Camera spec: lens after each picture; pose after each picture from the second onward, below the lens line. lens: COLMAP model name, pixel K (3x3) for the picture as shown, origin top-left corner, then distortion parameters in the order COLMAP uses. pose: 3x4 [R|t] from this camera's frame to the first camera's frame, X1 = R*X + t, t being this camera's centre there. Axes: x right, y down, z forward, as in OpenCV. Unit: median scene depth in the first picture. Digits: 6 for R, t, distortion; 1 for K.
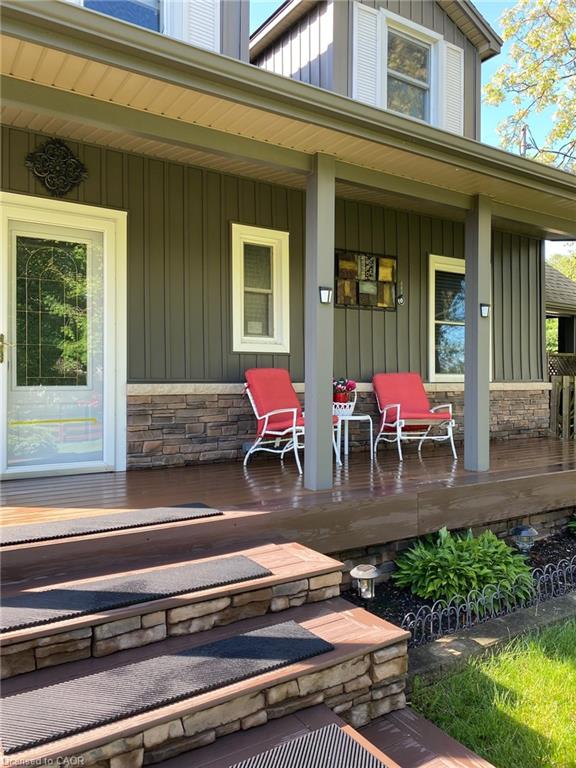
lens RADIAL K [[591.3, 0, 288.0], [0, 591.3, 384.0], [0, 0, 1]] dist [0.000949, -0.007601]
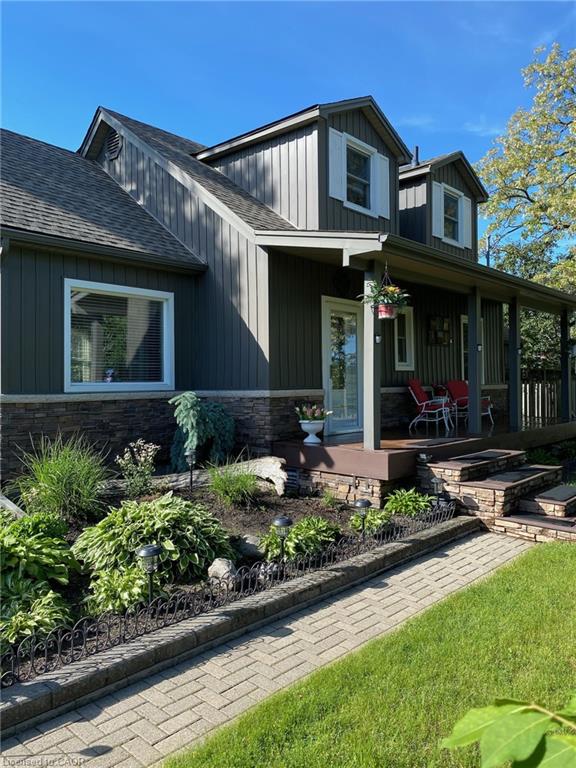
lens RADIAL K [[591.3, 0, 288.0], [0, 591.3, 384.0], [0, 0, 1]] dist [0.000949, -0.007601]
pose [[0.965044, -0.016301, 0.261582, -0.813096], [0.018878, 0.999795, -0.007340, -0.004012], [-0.261409, 0.012022, 0.965153, -0.658817]]
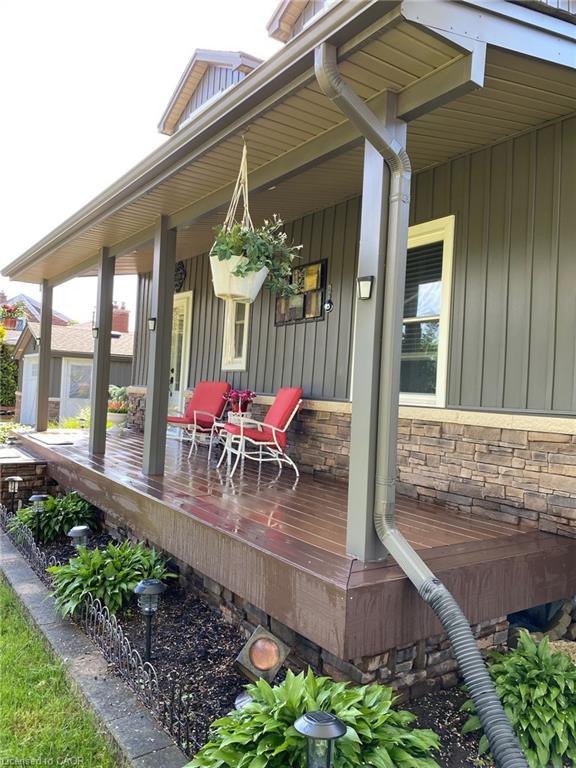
lens RADIAL K [[591.3, 0, 288.0], [0, 591.3, 384.0], [0, 0, 1]] dist [0.000949, -0.007601]
pose [[0.026537, -0.011574, -0.999581, 1.115650], [-0.060983, 0.998052, -0.013175, -0.012166], [0.997786, 0.061307, 0.025779, 0.970585]]
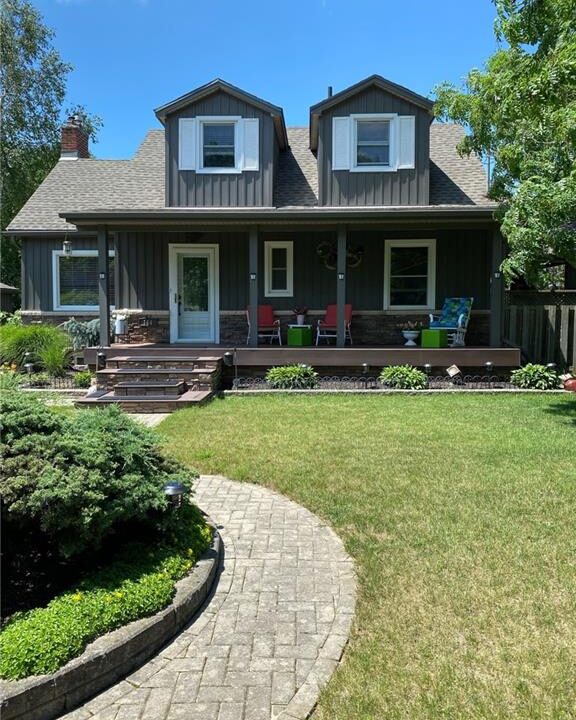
lens RADIAL K [[548.7, 0, 288.0], [0, 548.7, 360.0], [0, 0, 1]] dist [0.005255, -0.002321]
pose [[0.828997, 0.036782, -0.558042, 1.037589], [-0.001880, 0.998012, 0.062989, 0.050494], [0.559250, -0.051169, 0.827418, -0.654345]]
